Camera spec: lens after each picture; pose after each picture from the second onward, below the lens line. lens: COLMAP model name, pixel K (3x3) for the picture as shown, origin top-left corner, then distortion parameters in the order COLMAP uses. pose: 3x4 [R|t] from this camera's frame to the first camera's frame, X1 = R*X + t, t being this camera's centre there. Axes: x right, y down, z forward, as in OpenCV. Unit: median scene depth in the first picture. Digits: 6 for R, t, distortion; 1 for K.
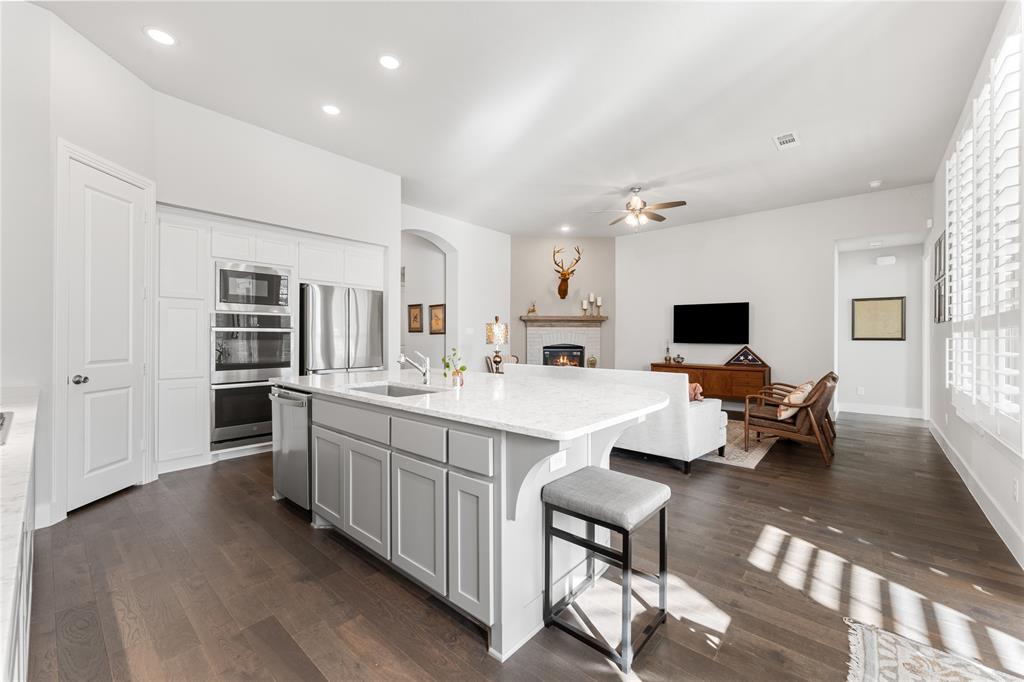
lens RADIAL K [[407.3, 0, 509.8], [0, 407.3, 339.3], [0, 0, 1]] dist [0.000041, -0.000002]
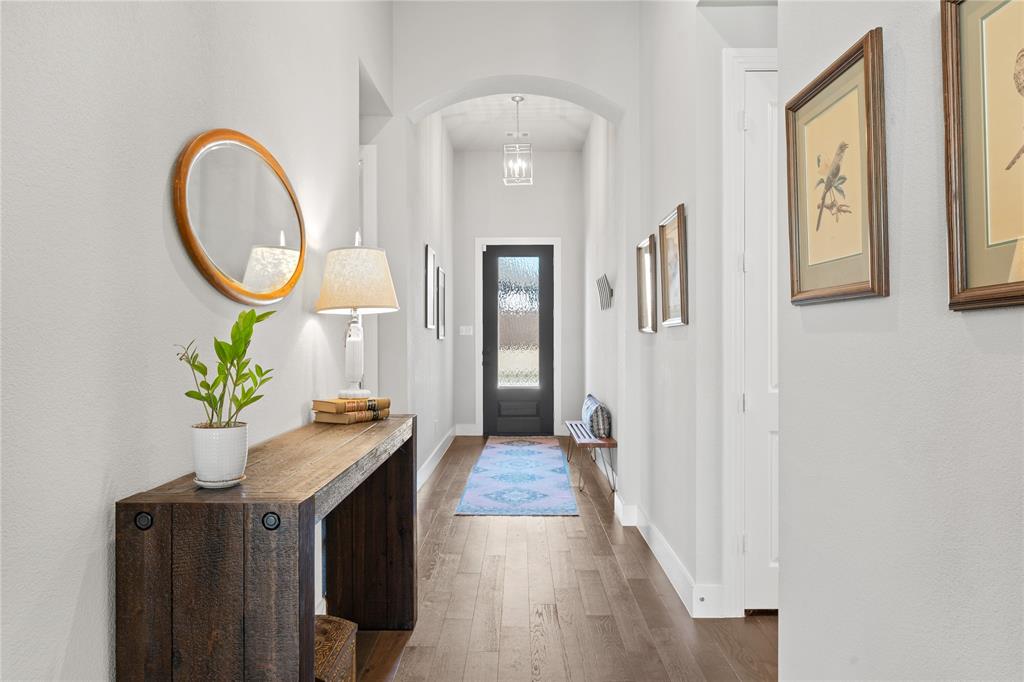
lens RADIAL K [[701.4, 0, 512.0], [0, 701.4, 341.0], [0, 0, 1]] dist [-0.000707, -0.000275]
pose [[0.654259, -0.003611, -0.756262, -0.209534], [0.001750, 0.999993, -0.003261, -0.007517], [0.756269, 0.000810, 0.654261, 1.213587]]
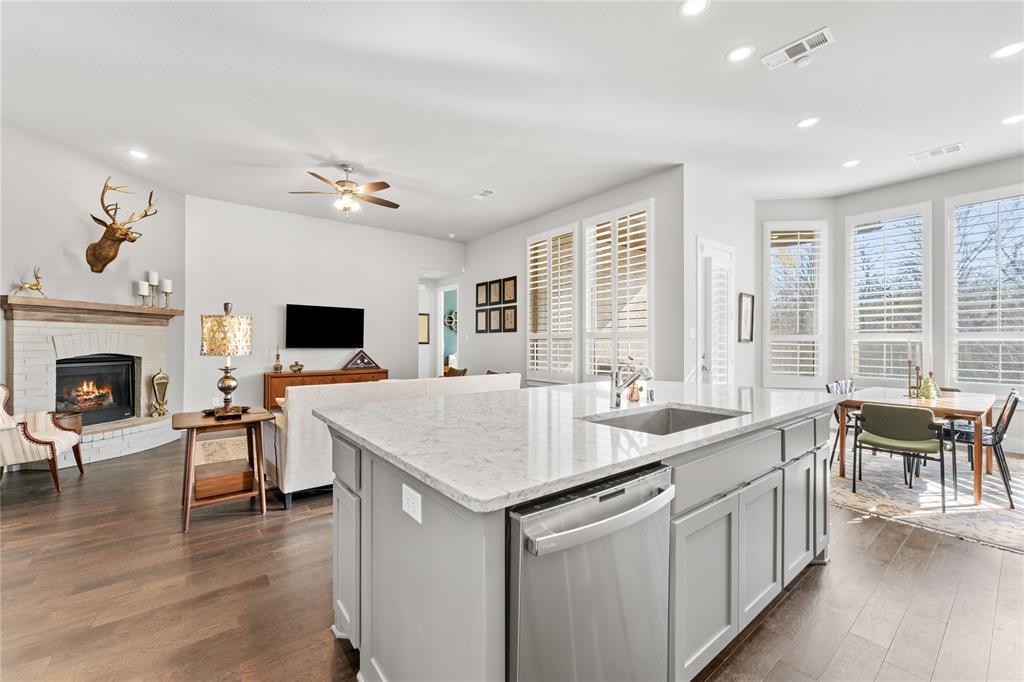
lens RADIAL K [[407.3, 0, 509.8], [0, 407.3, 339.3], [0, 0, 1]] dist [0.000041, -0.000002]
pose [[0.182115, 0.005879, 0.983260, -0.486152], [0.003555, 0.999972, -0.006637, -0.003848], [-0.983271, 0.004704, 0.182089, 0.540204]]
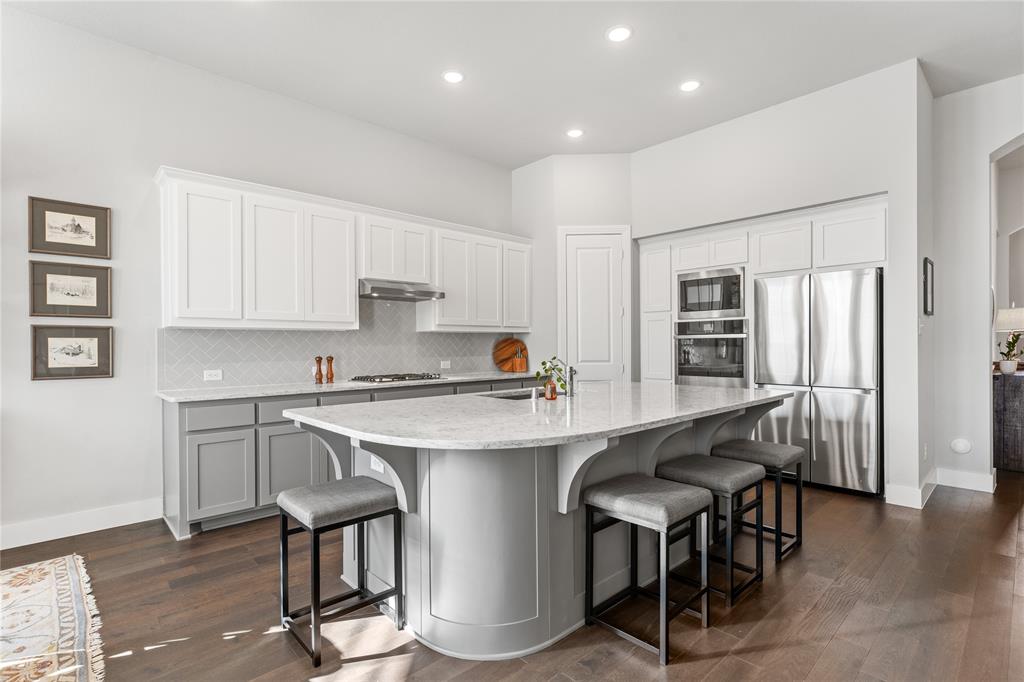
lens RADIAL K [[488.6, 0, 512.6], [0, 488.6, 346.6], [0, 0, 1]] dist [-0.000963, -0.001377]
pose [[-0.096443, 0.000722, -0.995338, 0.457306], [0.002475, 0.999997, 0.000486, -0.000485], [0.995335, -0.002417, -0.096444, 0.502614]]
